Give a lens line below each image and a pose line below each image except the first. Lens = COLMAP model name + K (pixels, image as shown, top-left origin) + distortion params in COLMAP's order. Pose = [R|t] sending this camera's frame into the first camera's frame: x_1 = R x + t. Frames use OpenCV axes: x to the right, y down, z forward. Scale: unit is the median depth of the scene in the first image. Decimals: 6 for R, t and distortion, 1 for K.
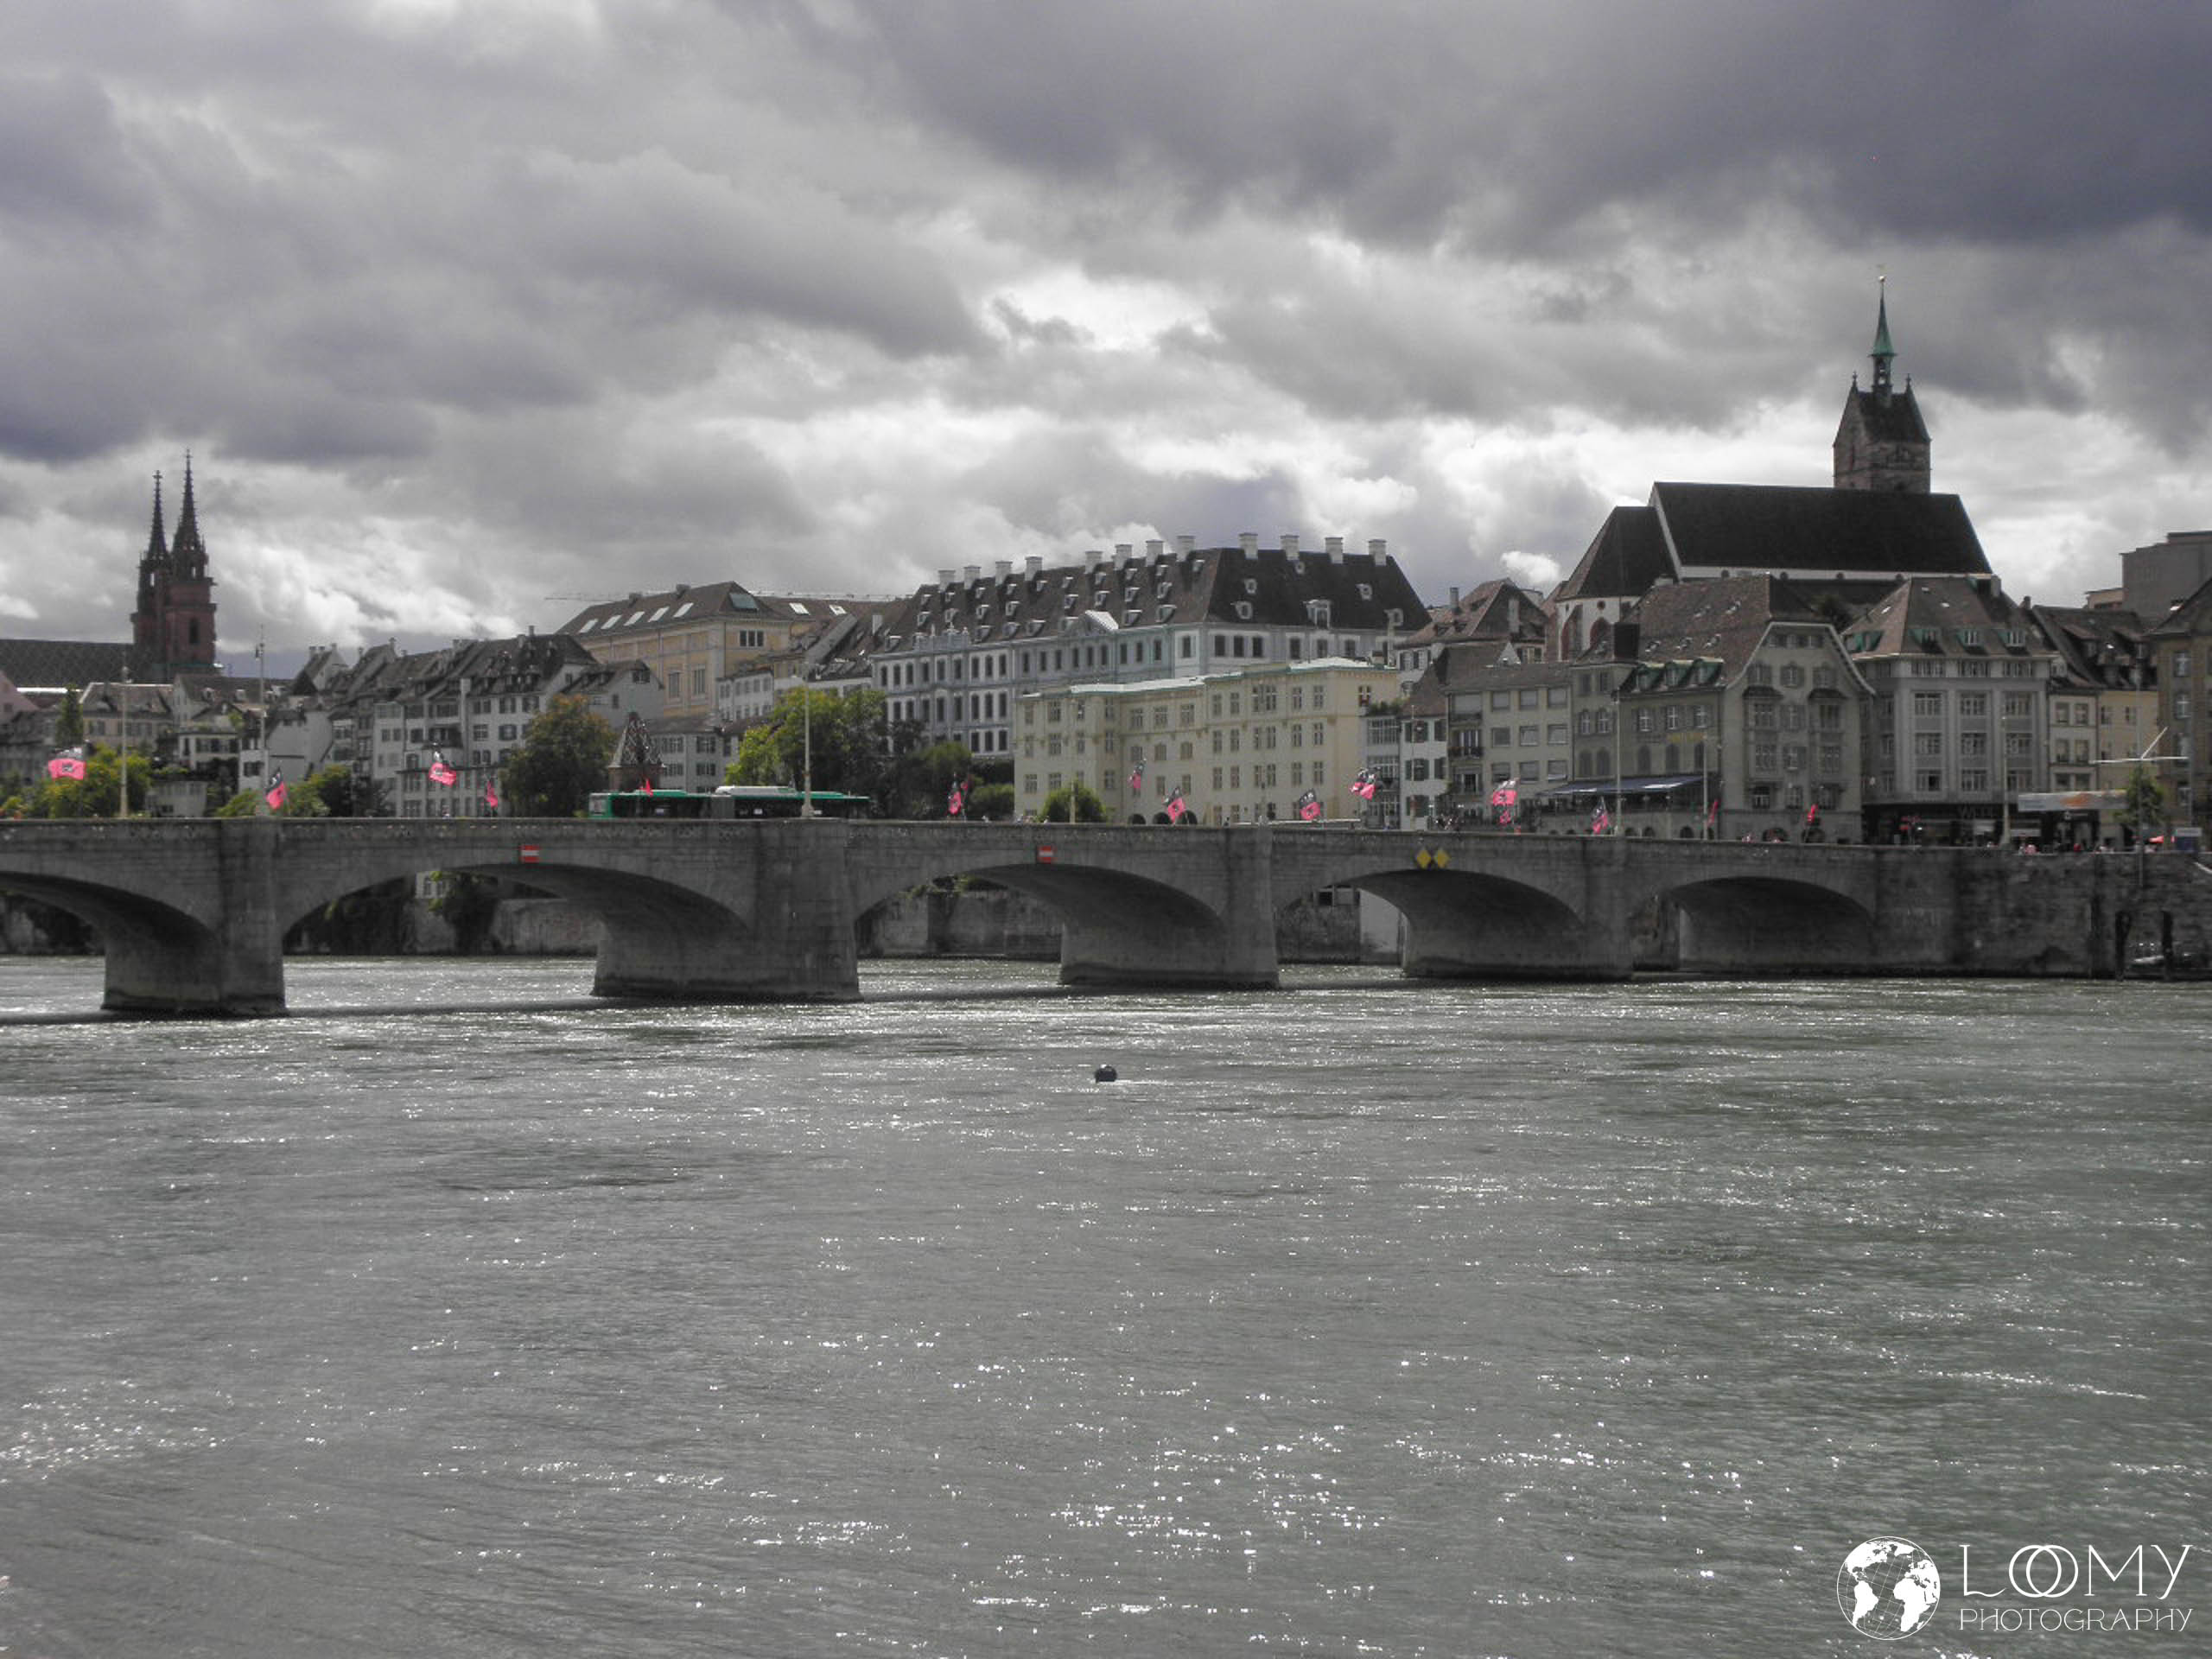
lens RADIAL K [[3576.5, 0, 1104.7], [0, 3576.5, 831.5], [0, 0, 1]] dist [0.044766, 0.000000]
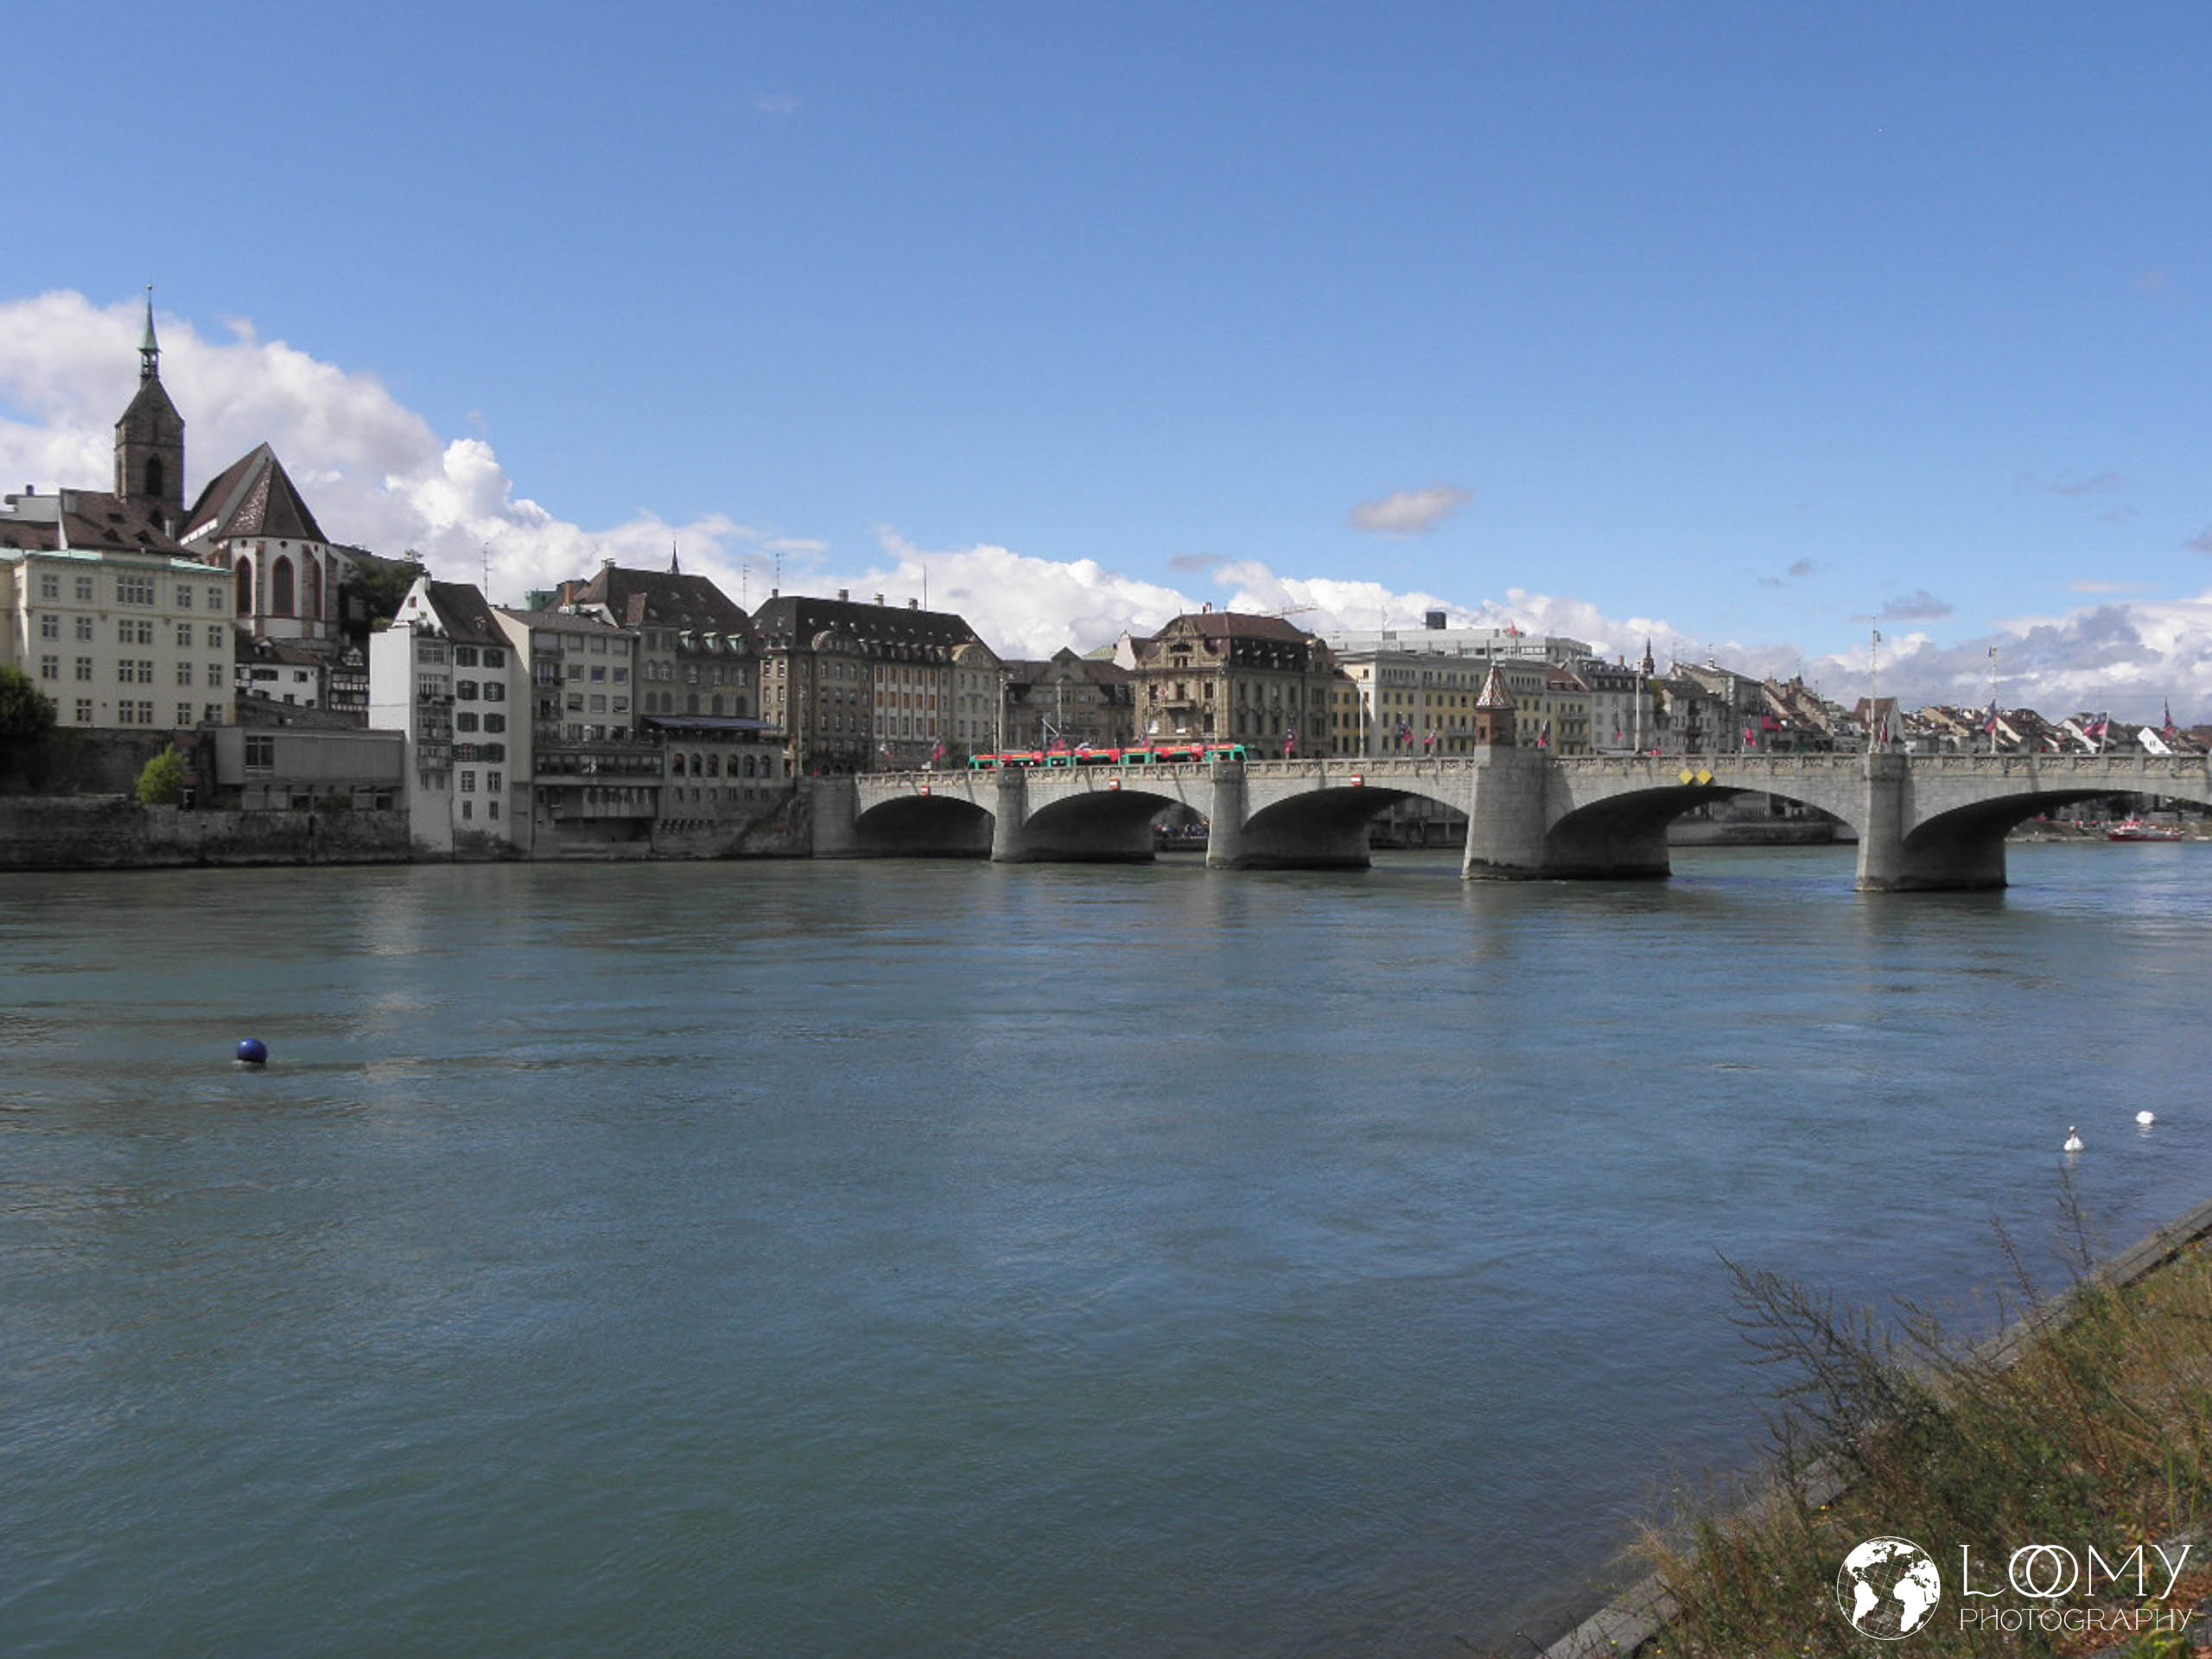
lens RADIAL K [[2165.5, 0, 1104.0], [0, 2165.5, 827.8], [0, 0, 1]] dist [-0.009366, 0.000000]
pose [[-0.231254, -0.004631, 0.972882, -0.627040], [-0.024800, 0.999692, -0.001137, 0.022113], [-0.972577, -0.024391, -0.231298, 0.960554]]
